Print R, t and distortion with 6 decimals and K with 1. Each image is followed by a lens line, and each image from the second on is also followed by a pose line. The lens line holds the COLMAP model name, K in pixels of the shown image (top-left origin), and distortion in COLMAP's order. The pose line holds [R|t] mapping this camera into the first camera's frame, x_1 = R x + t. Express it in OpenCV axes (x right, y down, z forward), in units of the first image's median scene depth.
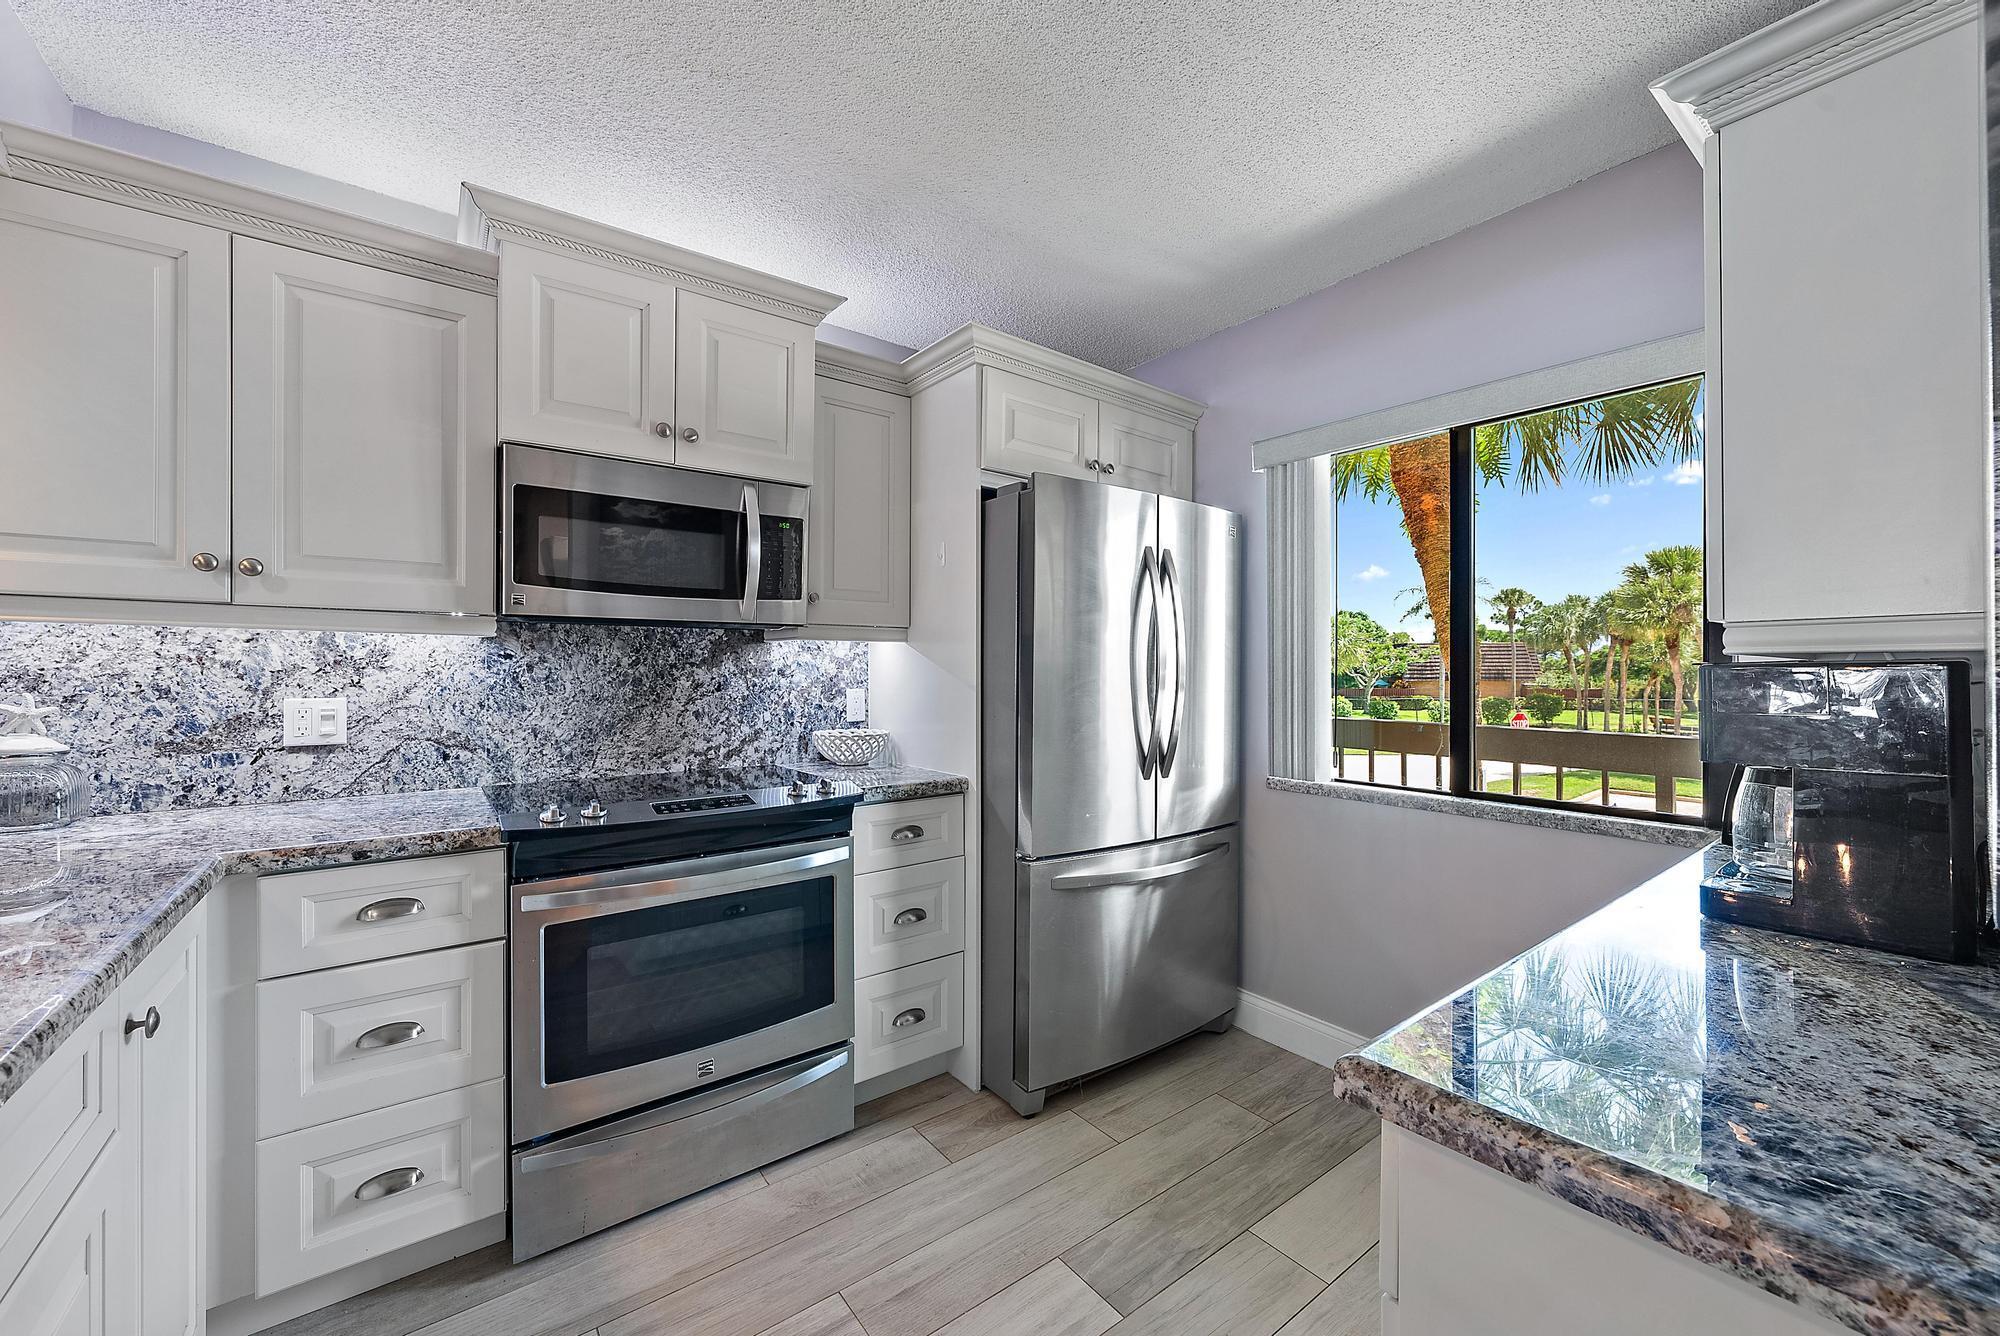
lens RADIAL K [[790.7, 0, 991.1], [0, 790.7, 665.6], [0, 0, 1]] dist [-0.007391, 0.000089]
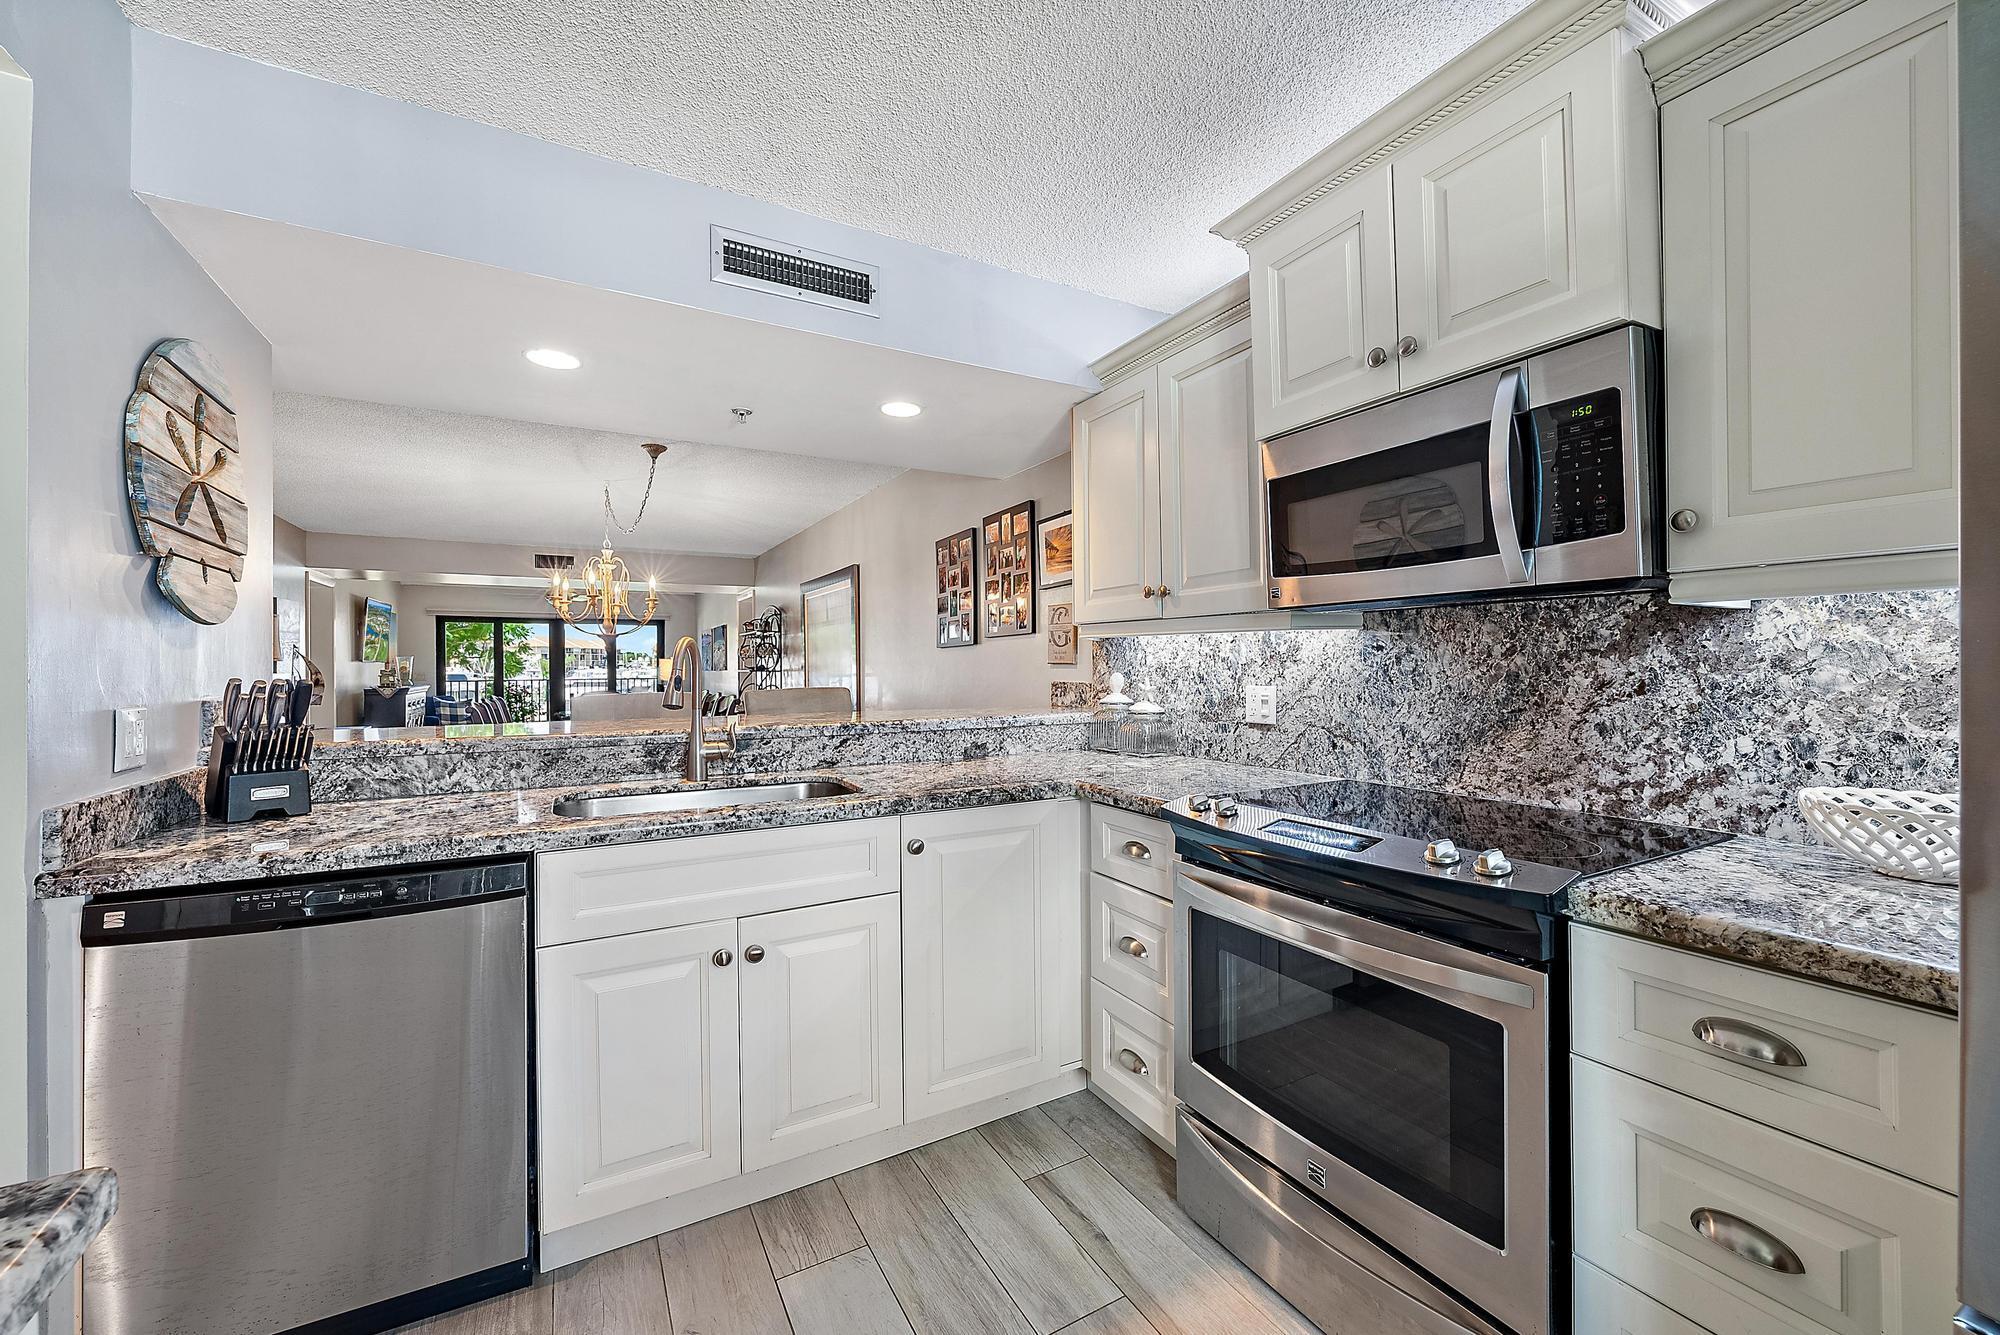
lens RADIAL K [[790.7, 0, 1018.8], [0, 790.7, 659.6], [0, 0, 1]] dist [-0.007391, 0.000089]
pose [[-0.135132, -0.007327, -0.990801, 0.380732], [0.011374, 0.999895, -0.008945, 0.005813], [0.990762, -0.012478, -0.135034, 0.690142]]
